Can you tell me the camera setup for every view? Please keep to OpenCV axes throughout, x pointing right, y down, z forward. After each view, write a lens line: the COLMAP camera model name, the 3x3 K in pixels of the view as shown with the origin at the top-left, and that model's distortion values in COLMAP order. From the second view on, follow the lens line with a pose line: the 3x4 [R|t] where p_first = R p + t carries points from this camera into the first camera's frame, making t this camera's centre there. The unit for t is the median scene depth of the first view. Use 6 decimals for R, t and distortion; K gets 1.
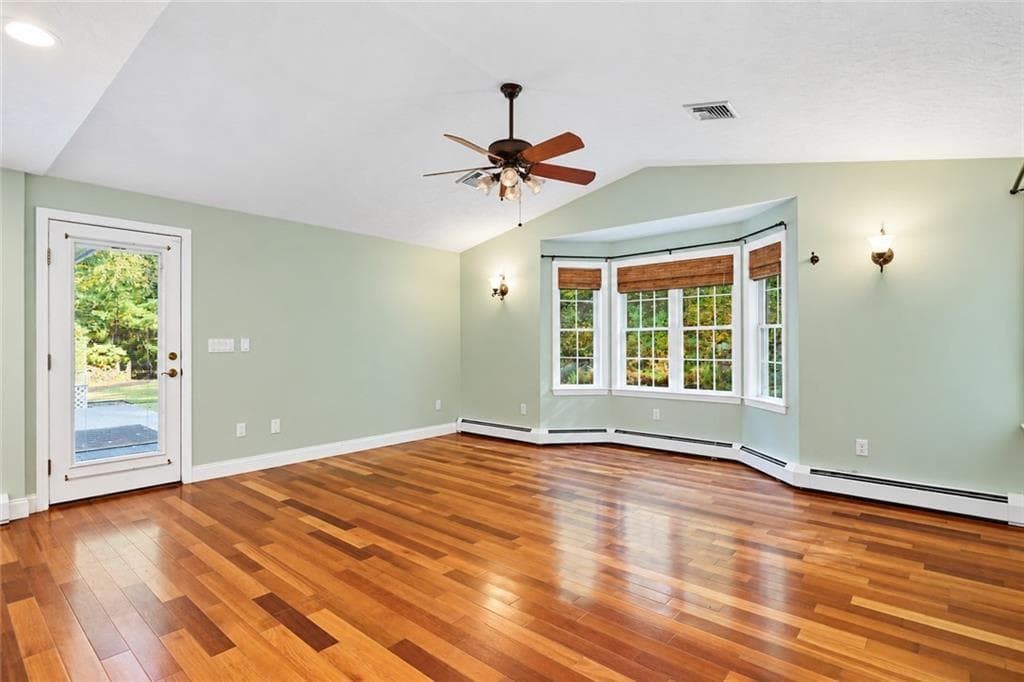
lens RADIAL K [[500.1, 0, 511.4], [0, 500.1, 340.6], [0, 0, 1]] dist [0.034040, 0.000580]
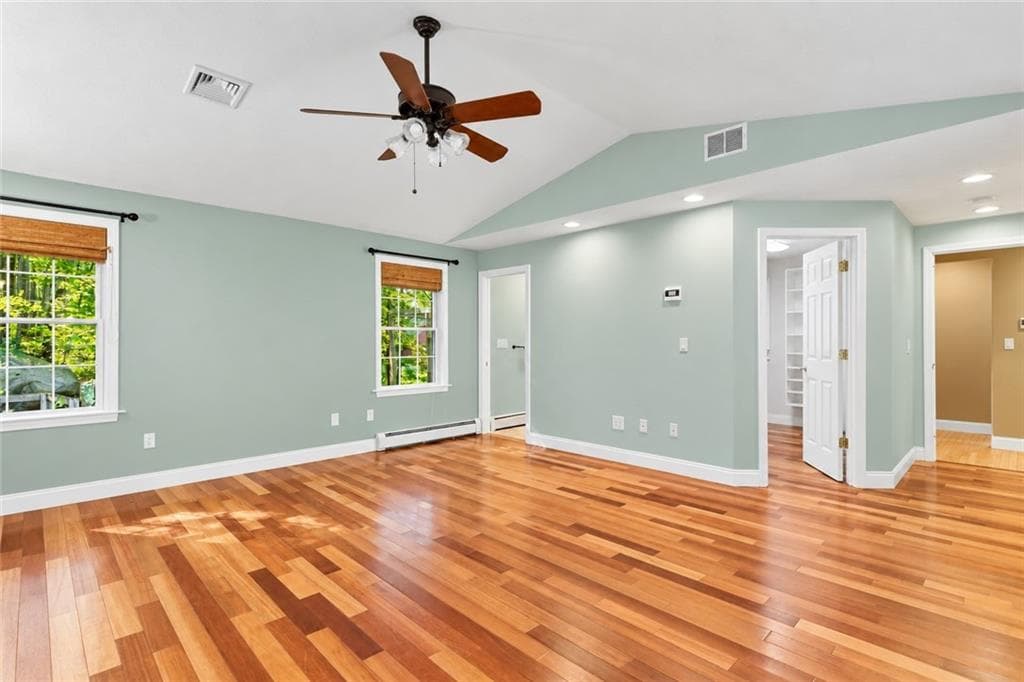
lens RADIAL K [[500.1, 0, 511.1], [0, 500.1, 339.1], [0, 0, 1]] dist [0.034040, 0.000580]
pose [[-0.996108, 0.001055, 0.088134, -0.257257], [0.000874, 0.999997, -0.002092, 0.000821], [-0.088136, -0.002007, -0.996106, 2.270180]]
